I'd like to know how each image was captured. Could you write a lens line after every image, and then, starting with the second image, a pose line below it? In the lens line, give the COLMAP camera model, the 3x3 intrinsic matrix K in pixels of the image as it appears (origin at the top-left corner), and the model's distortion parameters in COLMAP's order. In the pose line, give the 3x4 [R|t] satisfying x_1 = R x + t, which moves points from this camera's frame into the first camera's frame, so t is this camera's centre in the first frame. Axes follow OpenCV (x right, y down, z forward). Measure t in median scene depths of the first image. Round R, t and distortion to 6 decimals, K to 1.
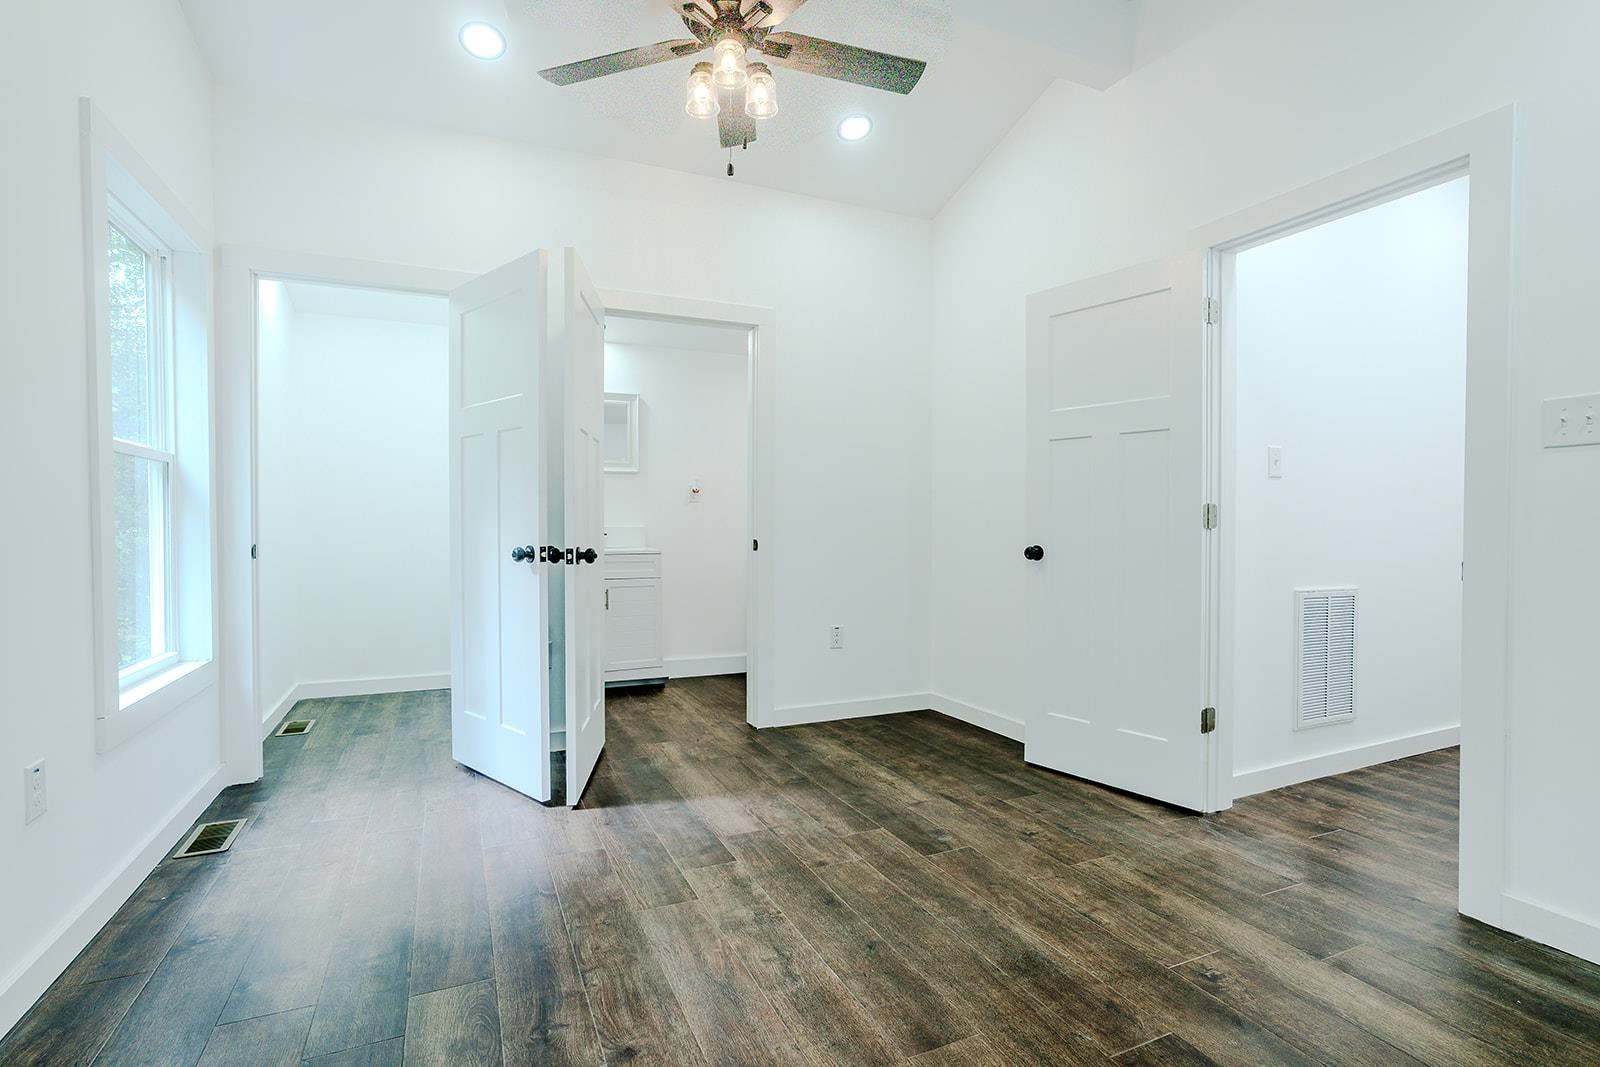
lens RADIAL K [[793.8, 0, 800.0], [0, 793.8, 533.5], [0, 0, 1]] dist [-0.031870, 0.020886]
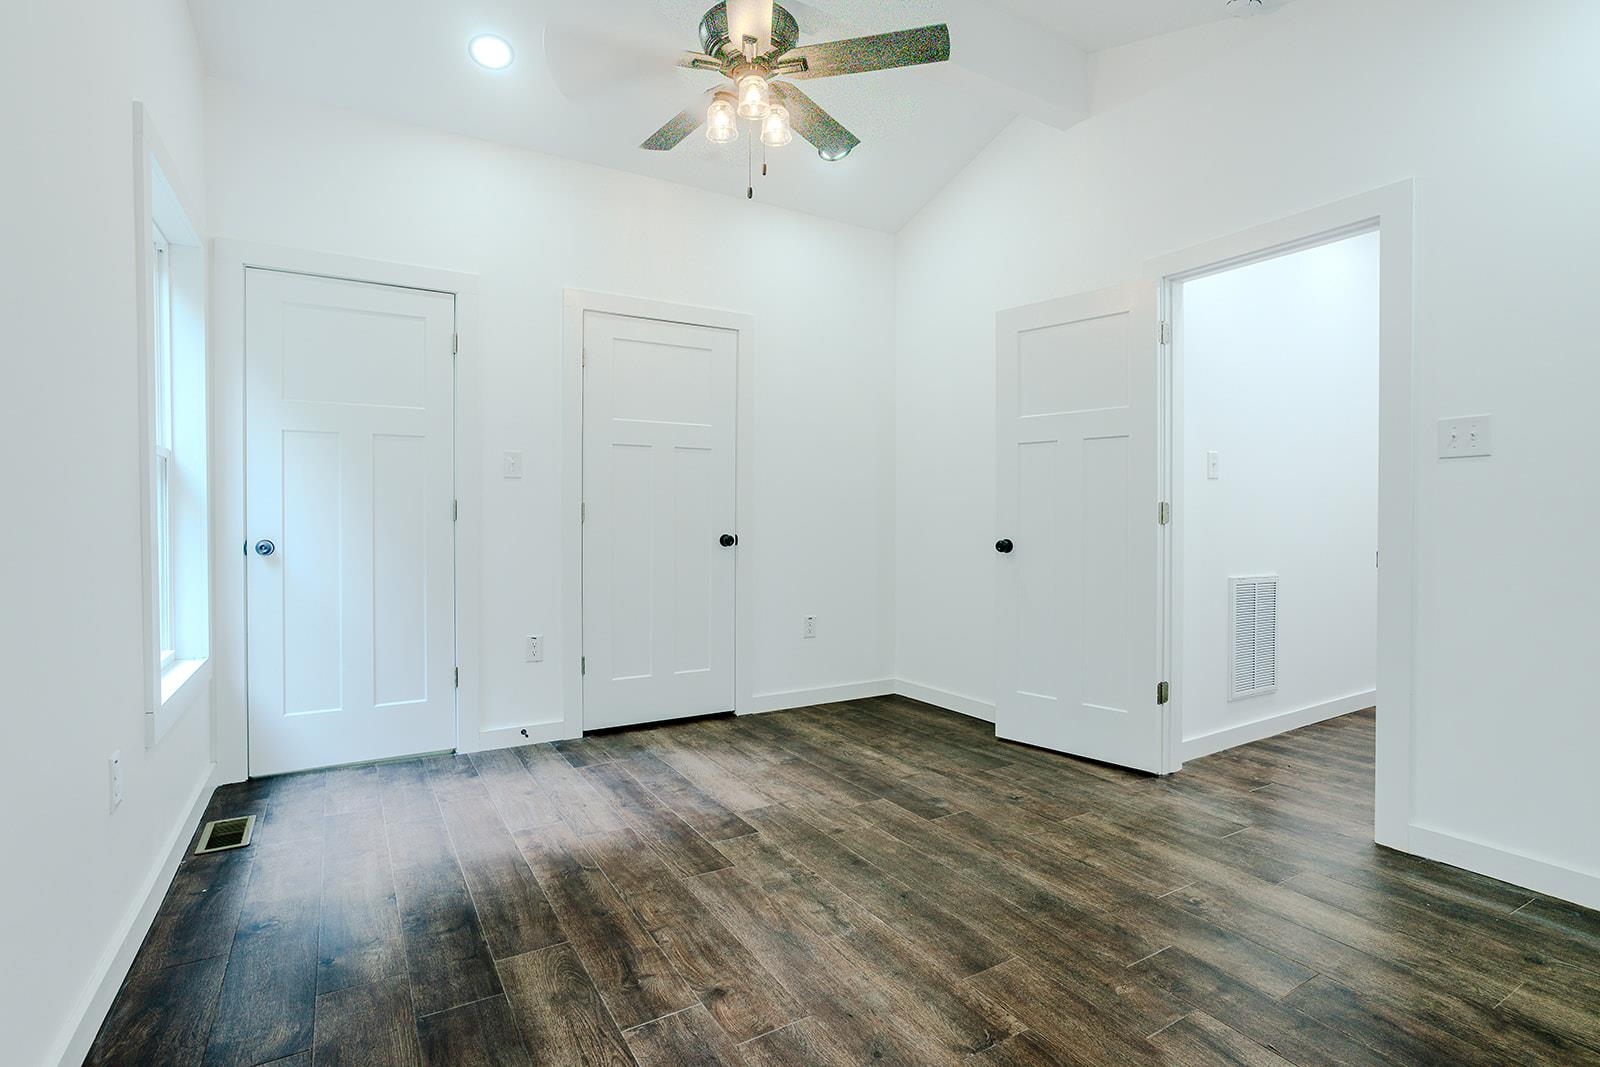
lens RADIAL K [[806.1, 0, 792.2], [0, 806.1, 523.0], [0, 0, 1]] dist [-0.037506, 0.024078]
pose [[0.993771, -0.000988, 0.111440, -0.170557], [0.001599, 0.999984, -0.005399, -0.002620], [-0.111433, 0.005544, 0.993757, -0.105708]]
